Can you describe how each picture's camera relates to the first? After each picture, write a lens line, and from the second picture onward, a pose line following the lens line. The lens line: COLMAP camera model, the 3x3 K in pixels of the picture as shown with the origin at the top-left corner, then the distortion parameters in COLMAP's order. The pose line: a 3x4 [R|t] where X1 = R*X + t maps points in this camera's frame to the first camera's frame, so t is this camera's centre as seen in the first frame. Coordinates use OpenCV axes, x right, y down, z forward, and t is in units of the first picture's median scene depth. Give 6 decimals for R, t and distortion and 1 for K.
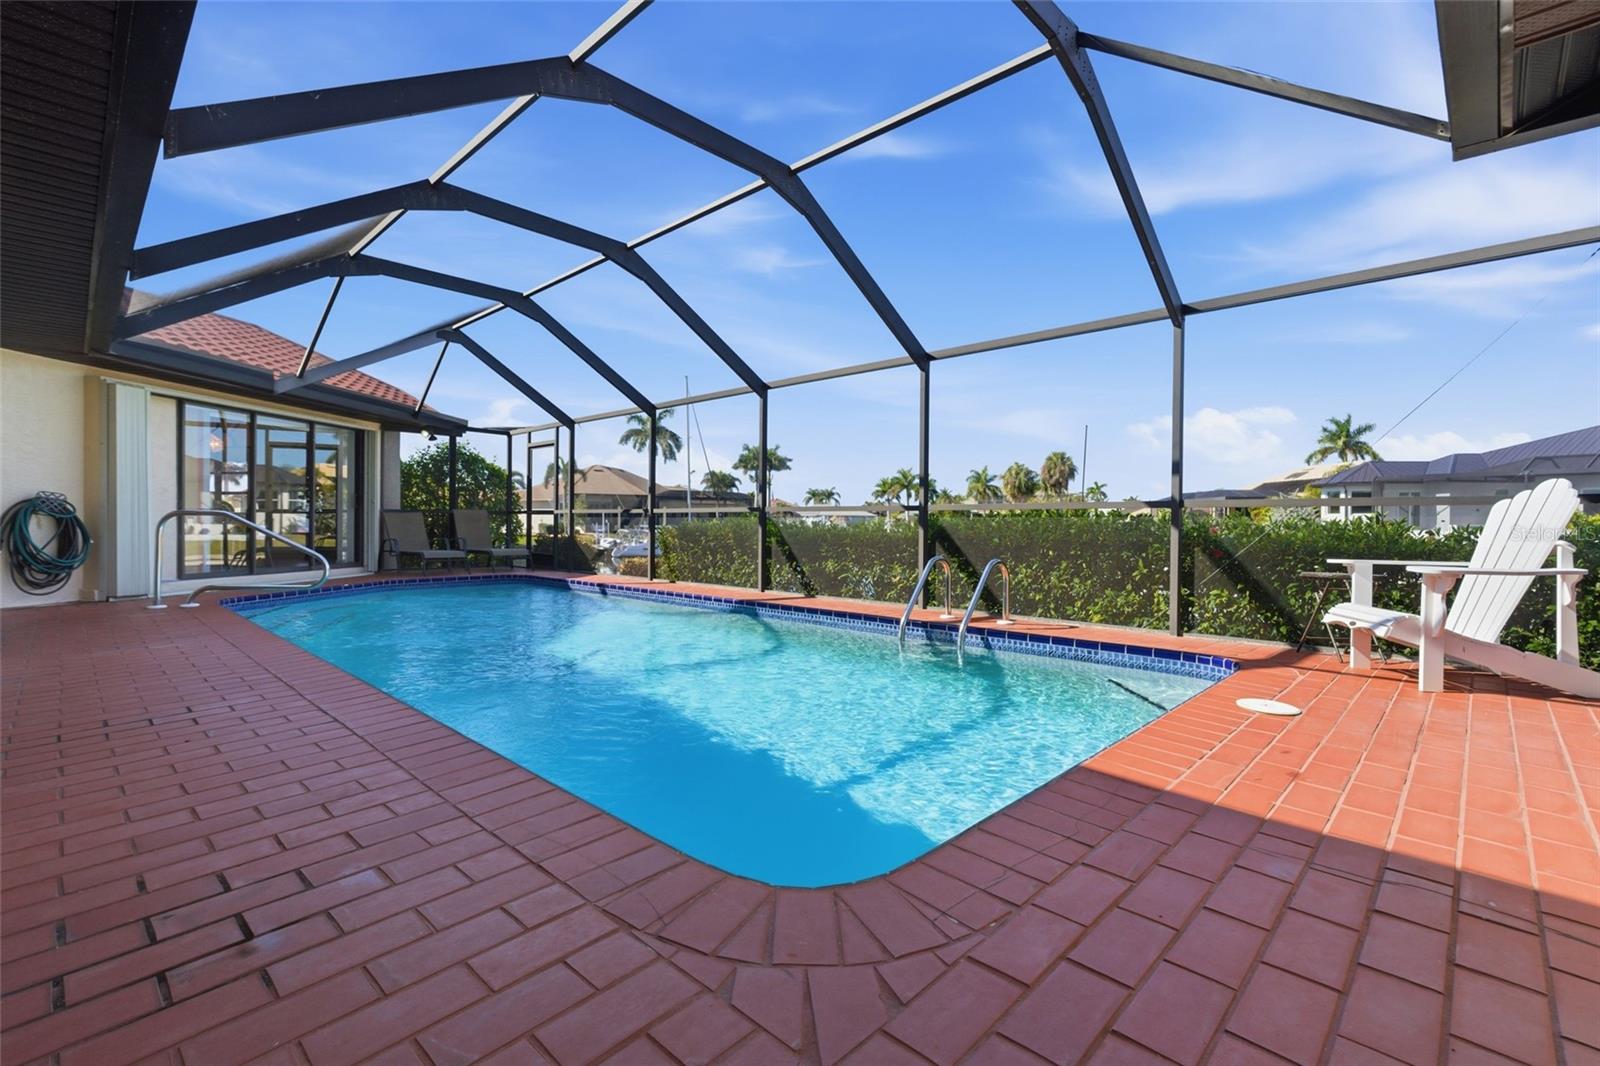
lens RADIAL K [[721.1, 0, 802.3], [0, 721.1, 523.0], [0, 0, 1]] dist [-0.003042, 0.003194]
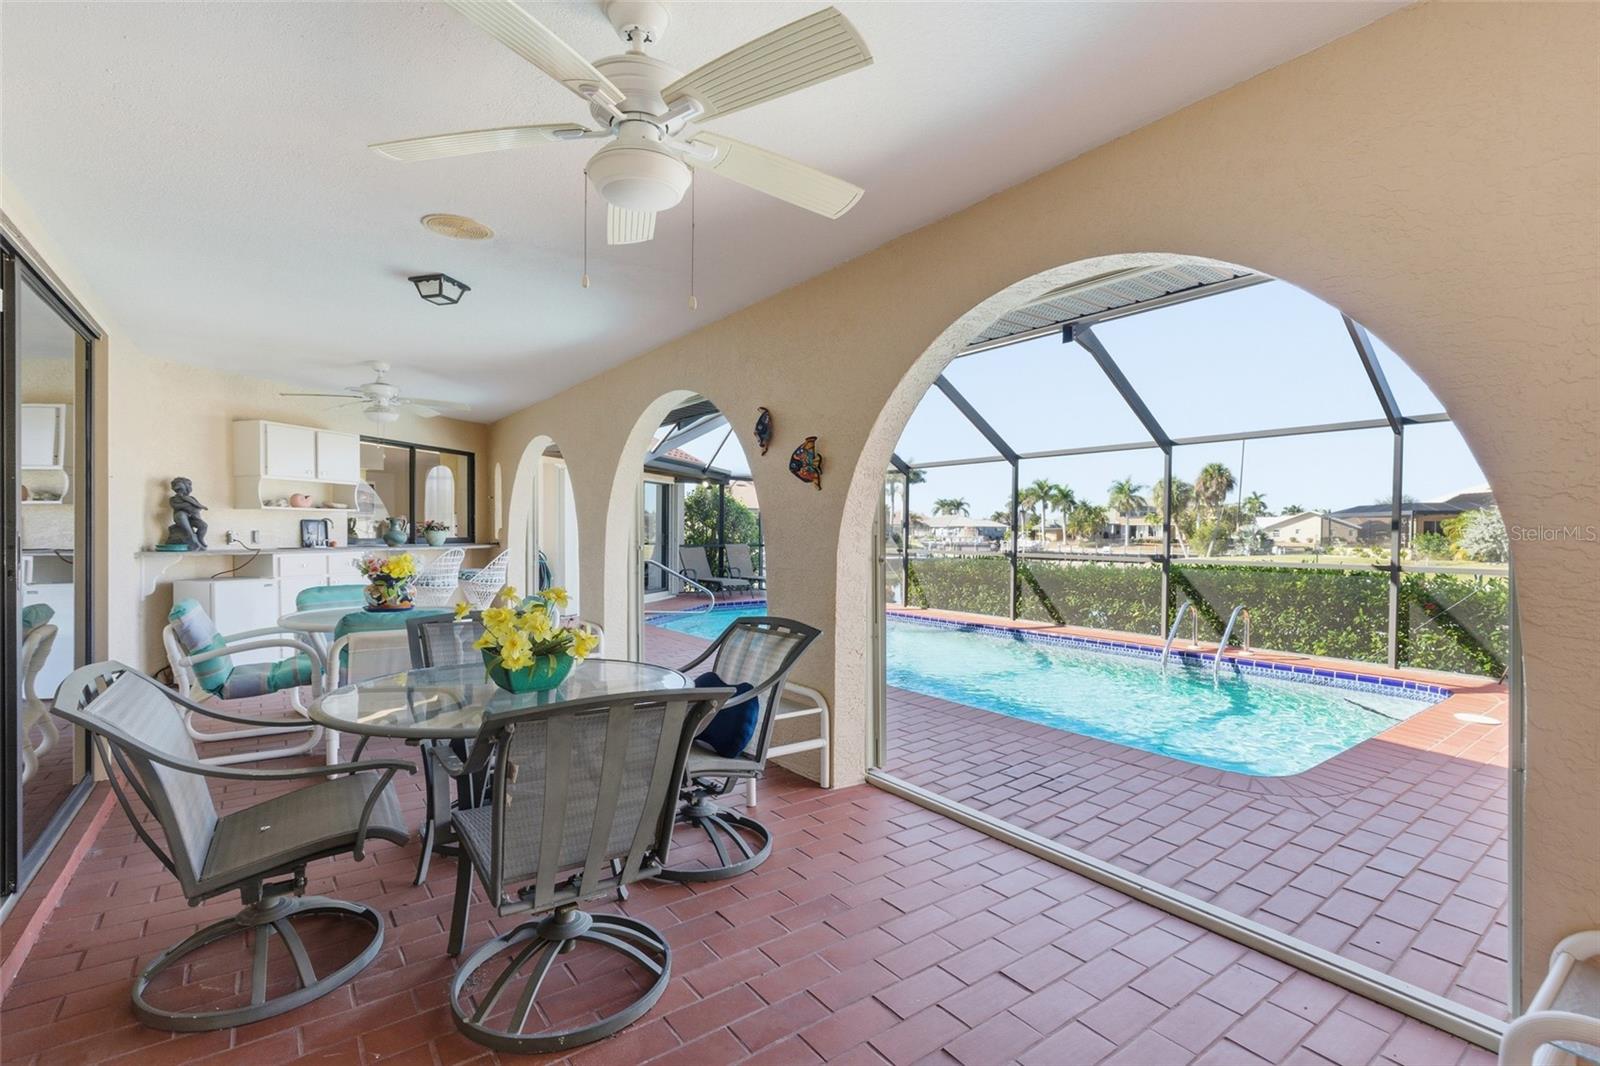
lens RADIAL K [[724.2, 0, 801.2], [0, 724.2, 535.9], [0, 0, 1]] dist [-0.003303, 0.000225]
pose [[0.985890, 0.002860, -0.167370, -0.209672], [-0.001916, 0.999981, 0.005803, -0.058174], [0.167383, -0.005401, 0.985877, -0.306592]]
